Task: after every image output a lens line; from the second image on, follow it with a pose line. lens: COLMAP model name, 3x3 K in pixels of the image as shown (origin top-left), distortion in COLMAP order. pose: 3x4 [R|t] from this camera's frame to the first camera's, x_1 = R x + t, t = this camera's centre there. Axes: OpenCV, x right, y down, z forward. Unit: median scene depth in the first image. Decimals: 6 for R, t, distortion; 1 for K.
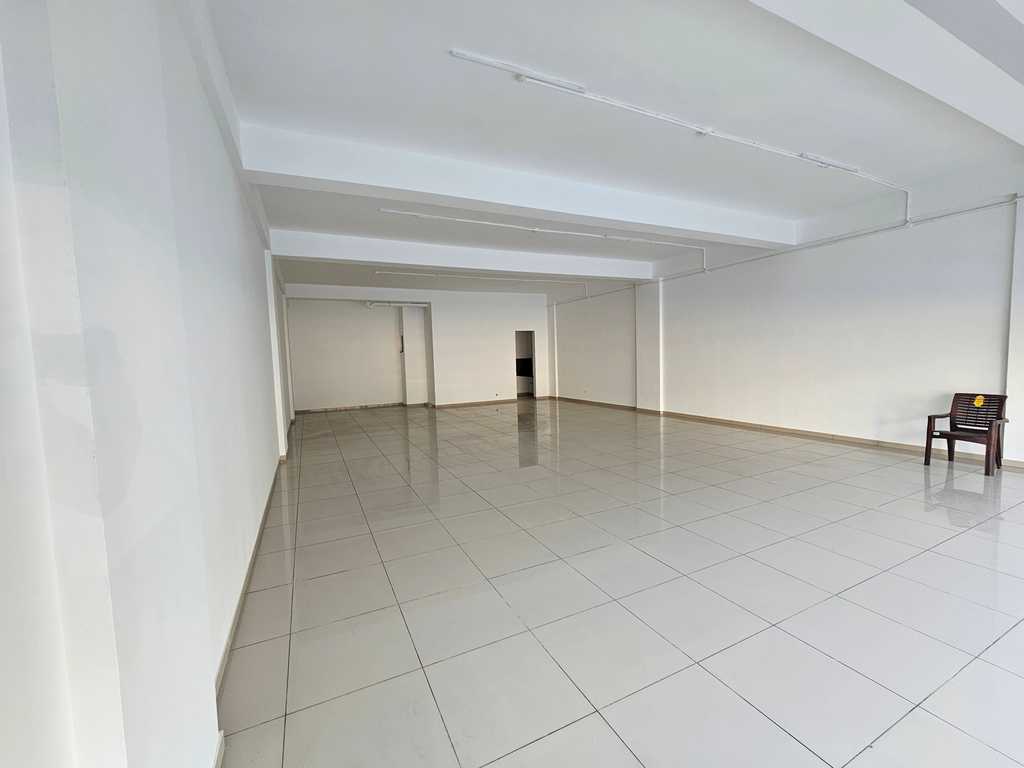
lens RADIAL K [[418.5, 0, 507.2], [0, 418.5, 384.8], [0, 0, 1]] dist [0.001401, 0.000508]
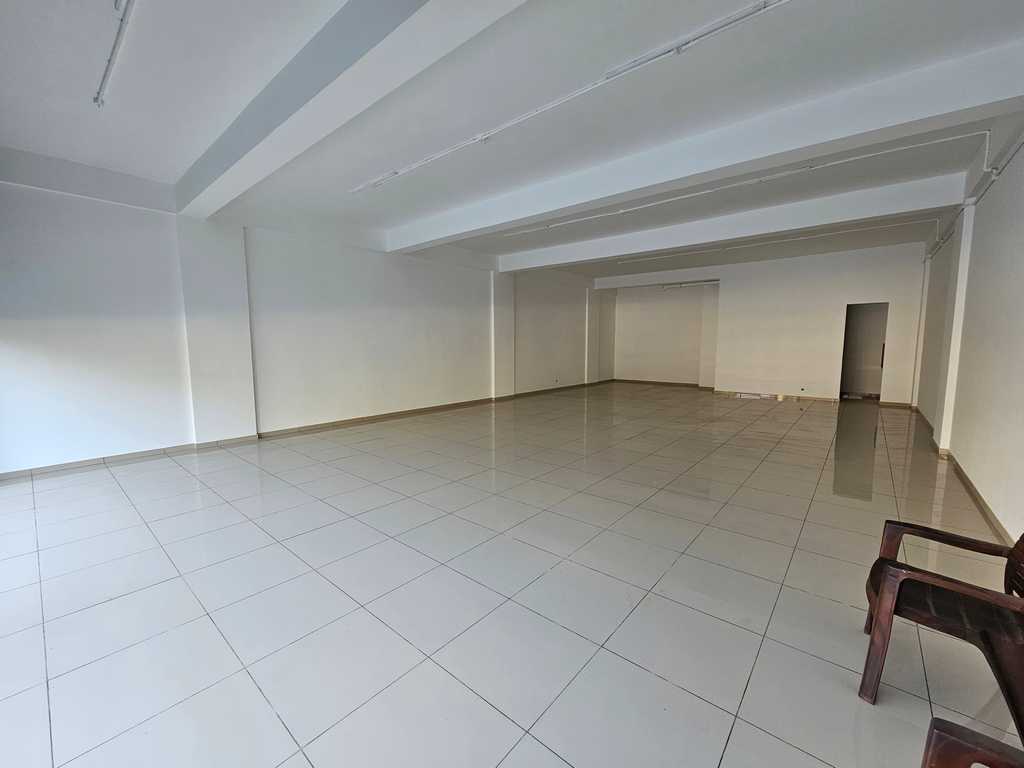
lens RADIAL K [[418.5, 0, 507.2], [0, 418.5, 384.8], [0, 0, 1]] dist [0.001401, 0.000508]
pose [[0.399381, 0.127333, -0.907899, 0.478699], [-0.072169, 0.991601, 0.107326, -0.029412], [0.913940, 0.022658, 0.405216, 0.196679]]
